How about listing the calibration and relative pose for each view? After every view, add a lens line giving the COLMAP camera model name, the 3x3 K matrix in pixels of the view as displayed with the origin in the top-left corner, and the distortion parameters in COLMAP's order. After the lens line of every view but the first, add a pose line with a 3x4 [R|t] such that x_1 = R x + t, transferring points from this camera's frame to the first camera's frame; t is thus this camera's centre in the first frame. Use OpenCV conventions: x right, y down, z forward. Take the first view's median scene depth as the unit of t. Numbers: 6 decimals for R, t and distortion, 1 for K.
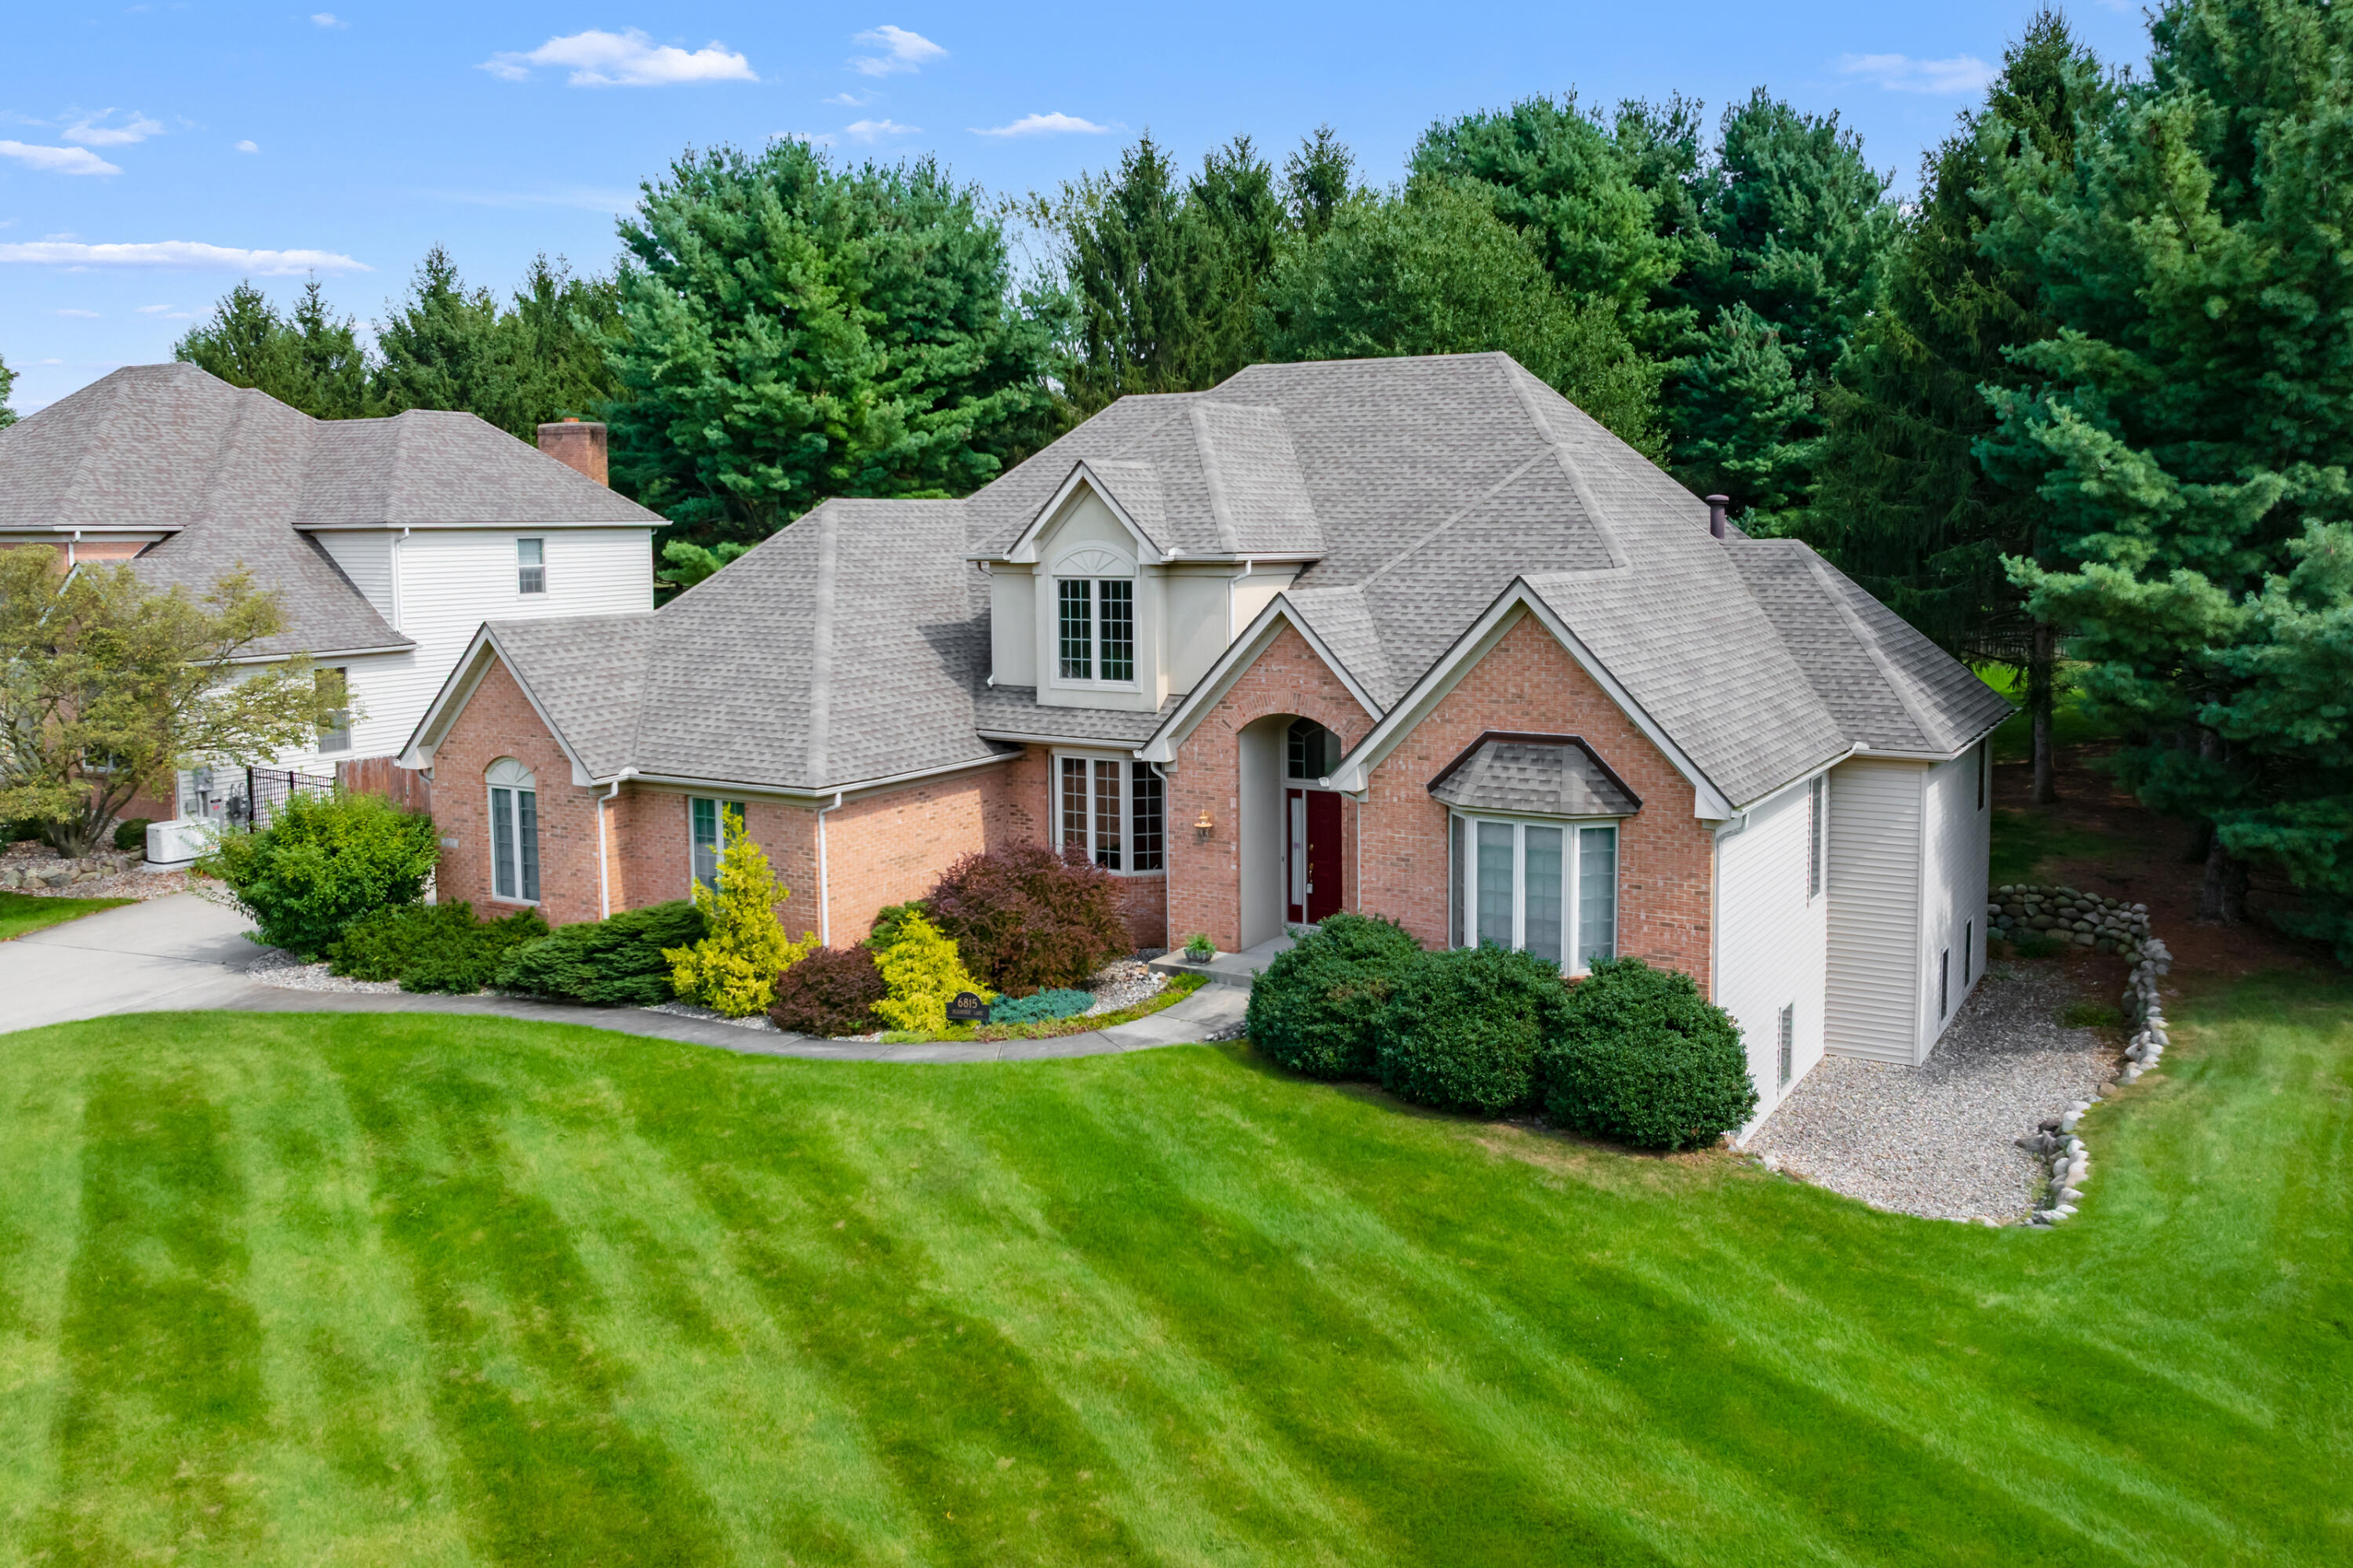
lens RADIAL K [[1695.1, 0, 1176.5], [0, 1695.1, 784.0], [0, 0, 1]] dist [-0.050394, 0.001197]
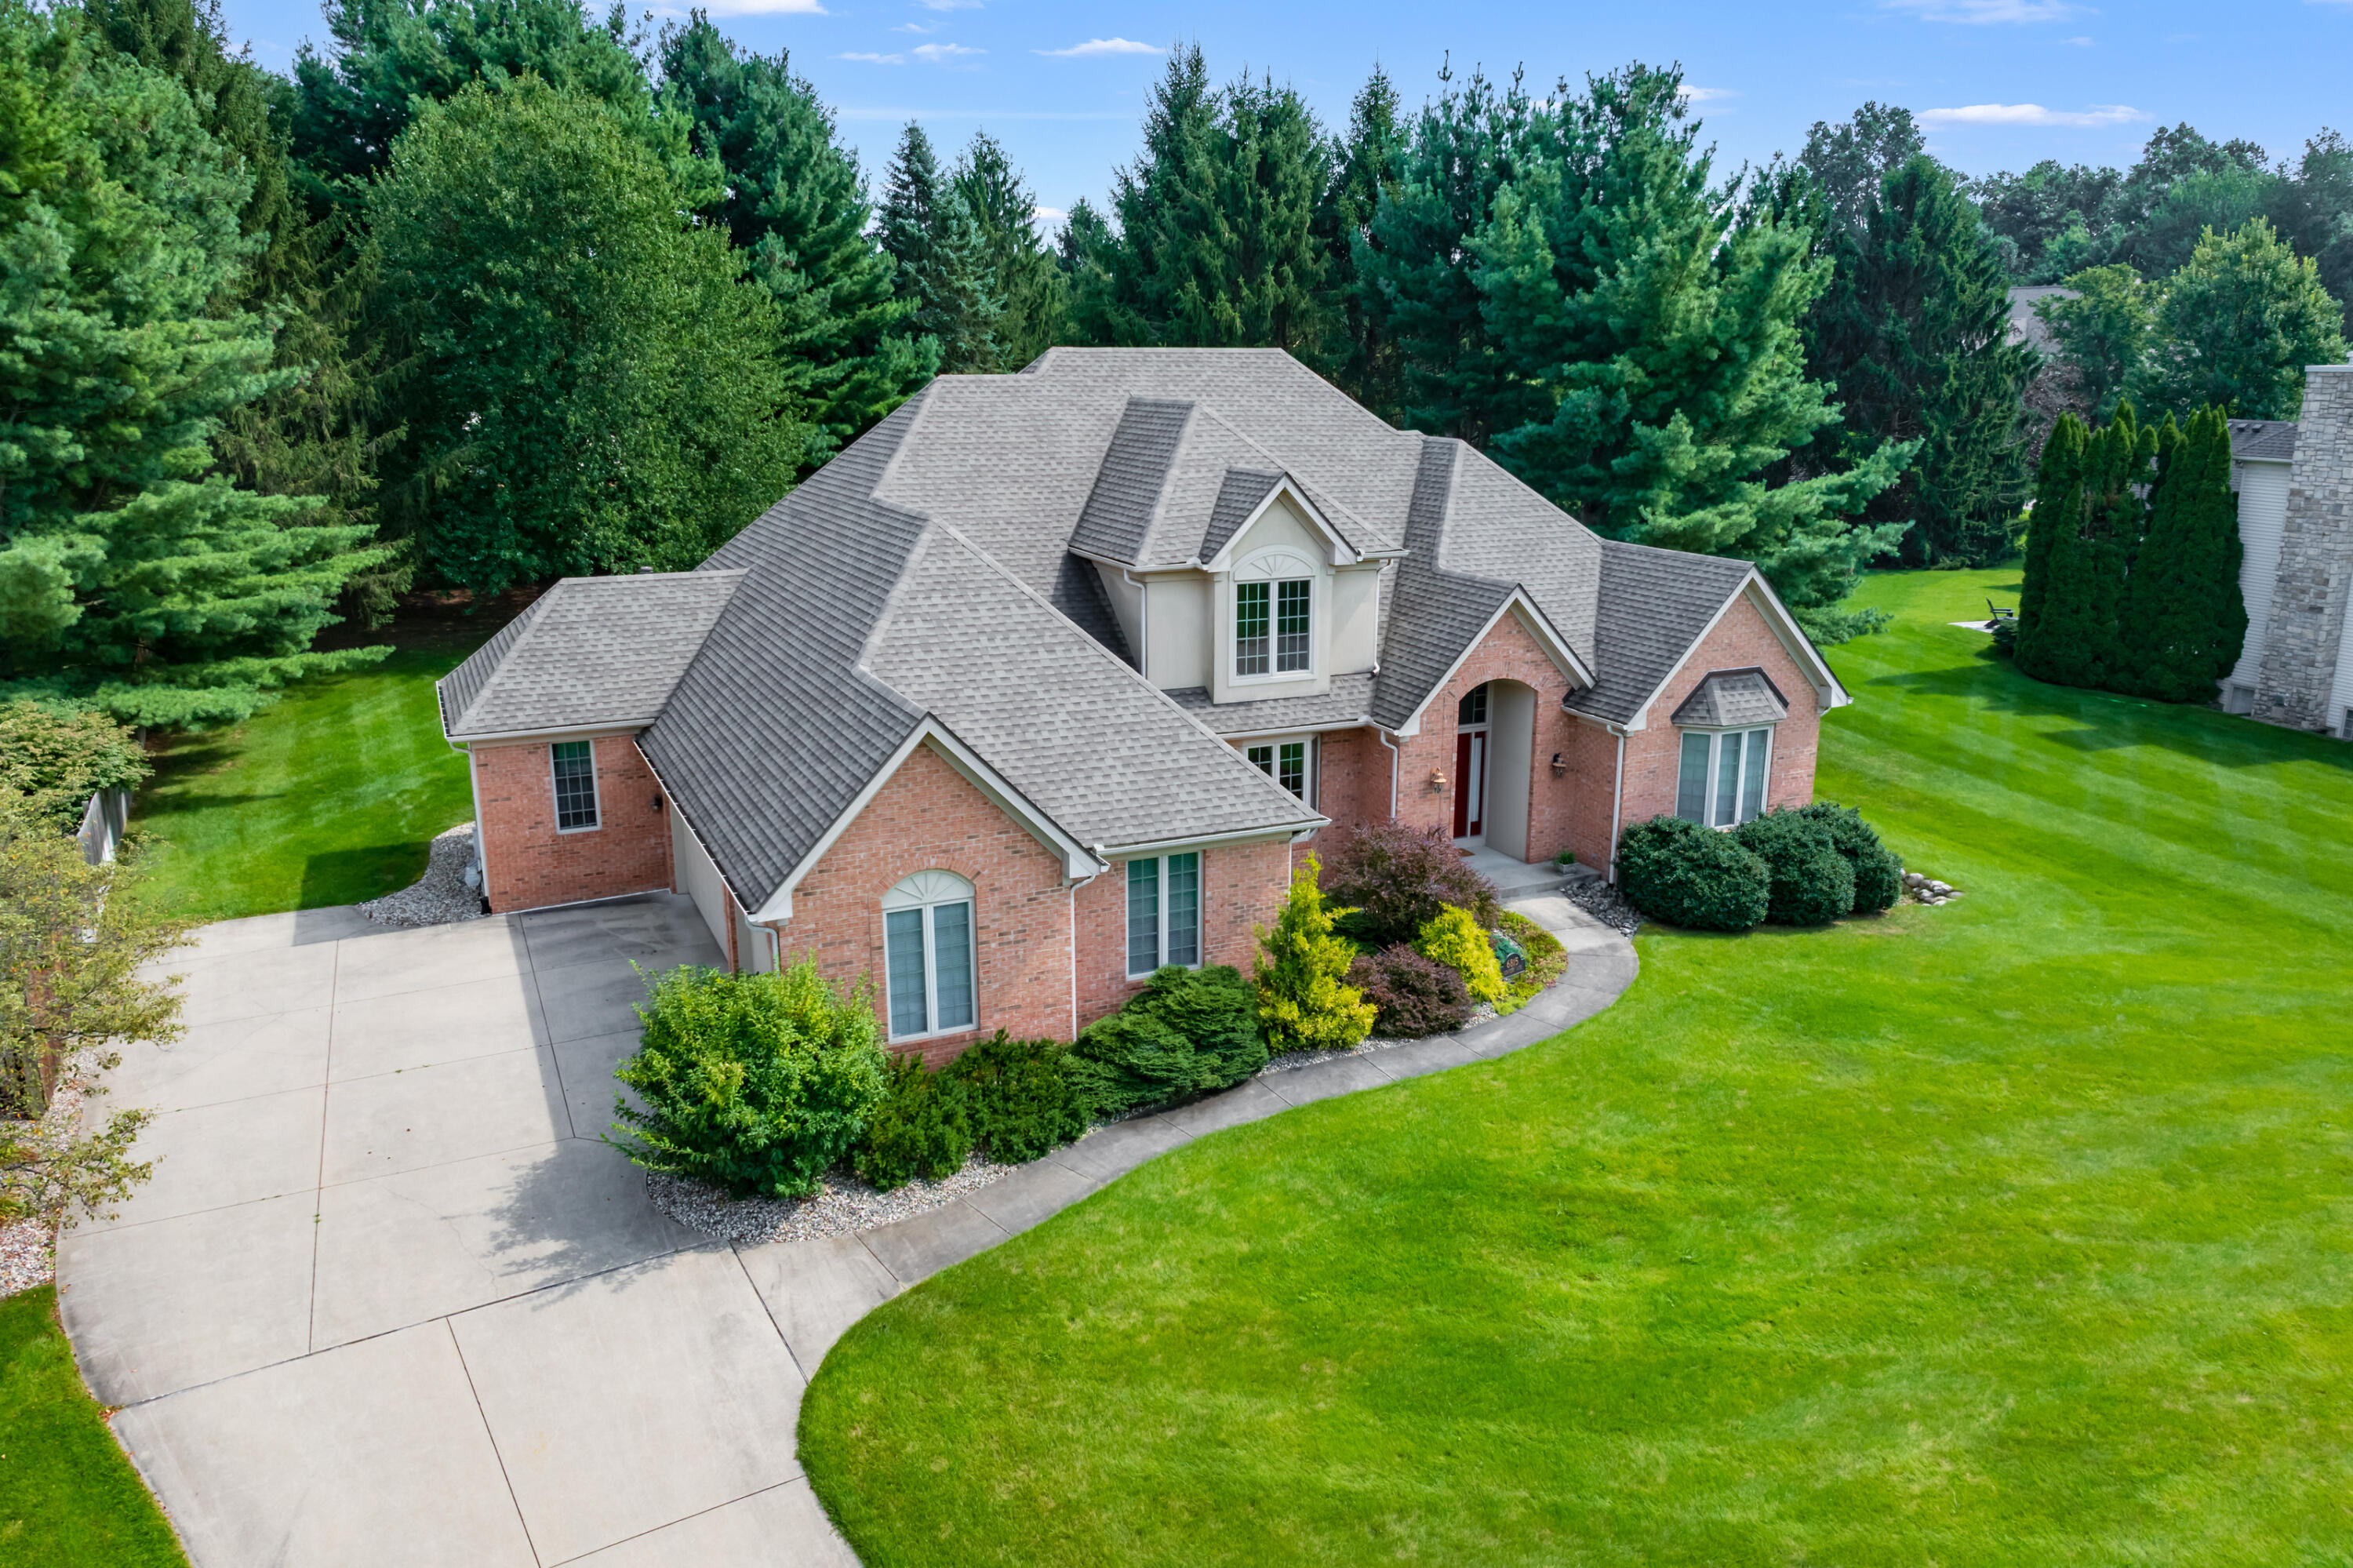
lens RADIAL K [[1695.1, 0, 1176.5], [0, 1695.1, 784.0], [0, 0, 1]] dist [-0.050394, 0.001197]
pose [[0.569625, -0.196354, 0.798105, -0.975796], [0.120783, 0.980500, 0.155023, -0.169308], [-0.812981, 0.008093, 0.582233, 0.420068]]
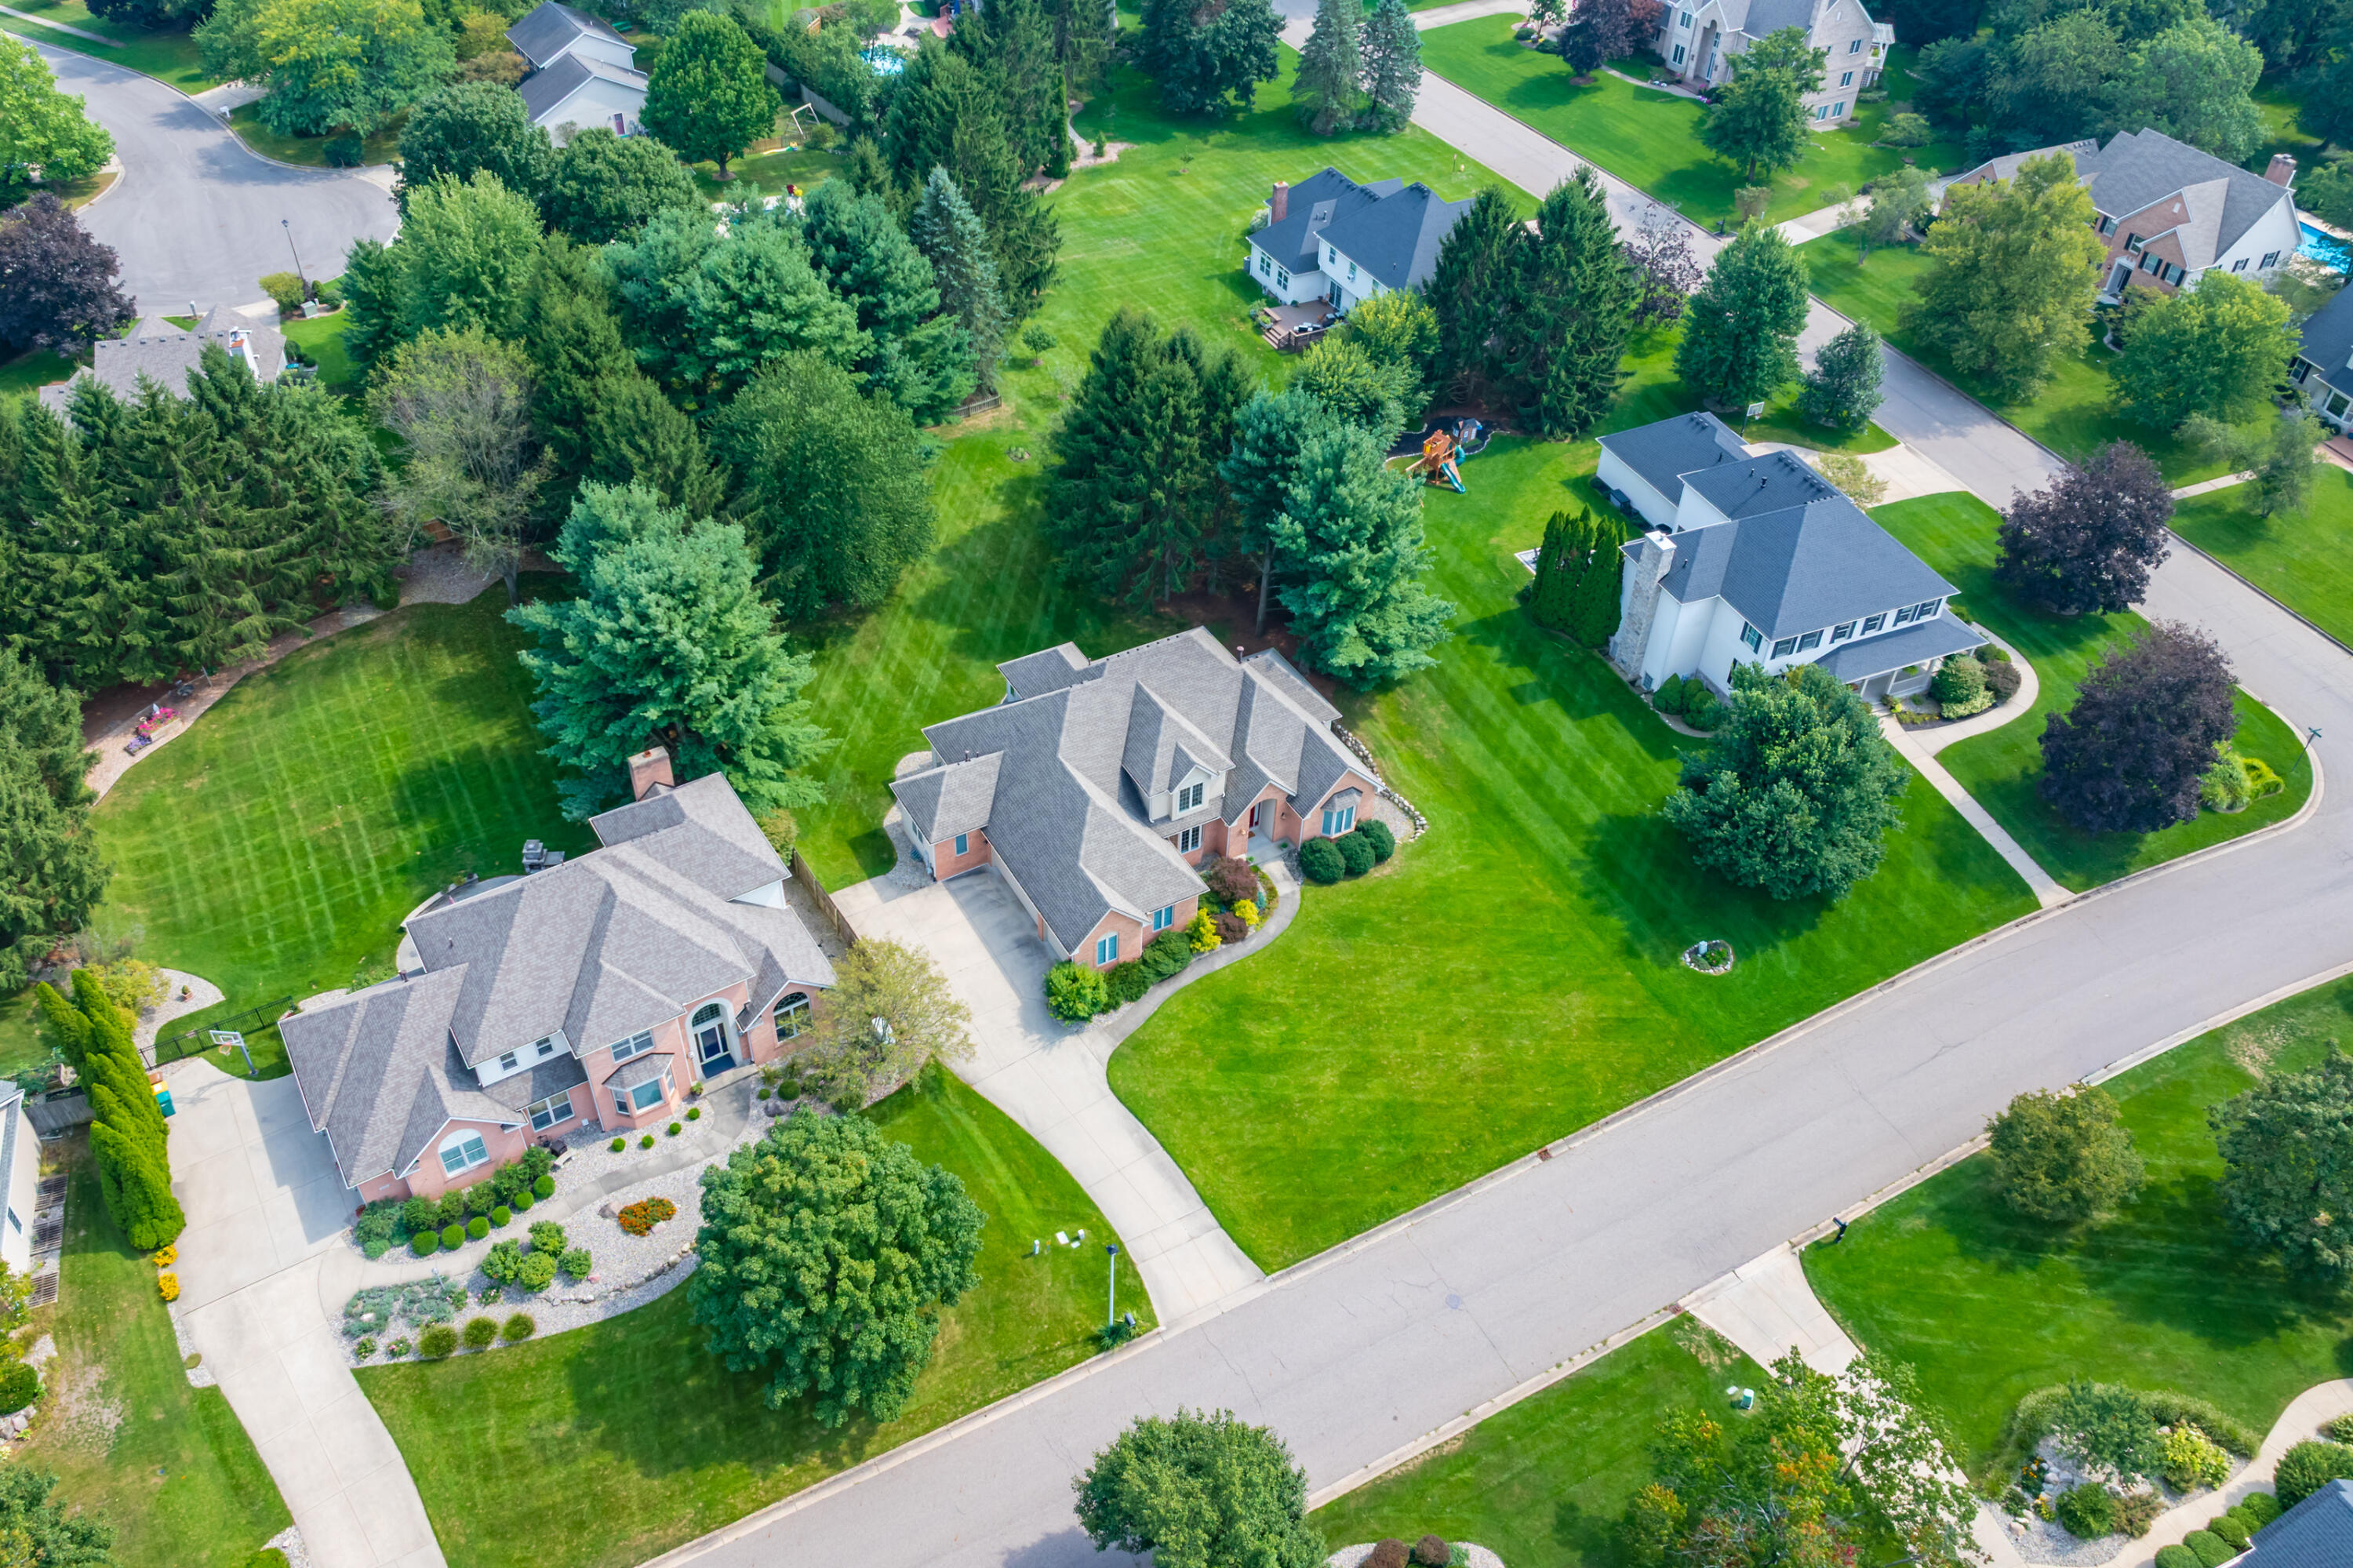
lens RADIAL K [[1695.1, 0, 1176.5], [0, 1695.1, 784.0], [0, 0, 1]] dist [-0.050394, 0.001197]
pose [[0.493722, -0.505744, 0.707433, -2.437509], [0.083469, 0.837301, 0.540333, -1.944547], [-0.865605, -0.207726, 0.455608, -0.503728]]
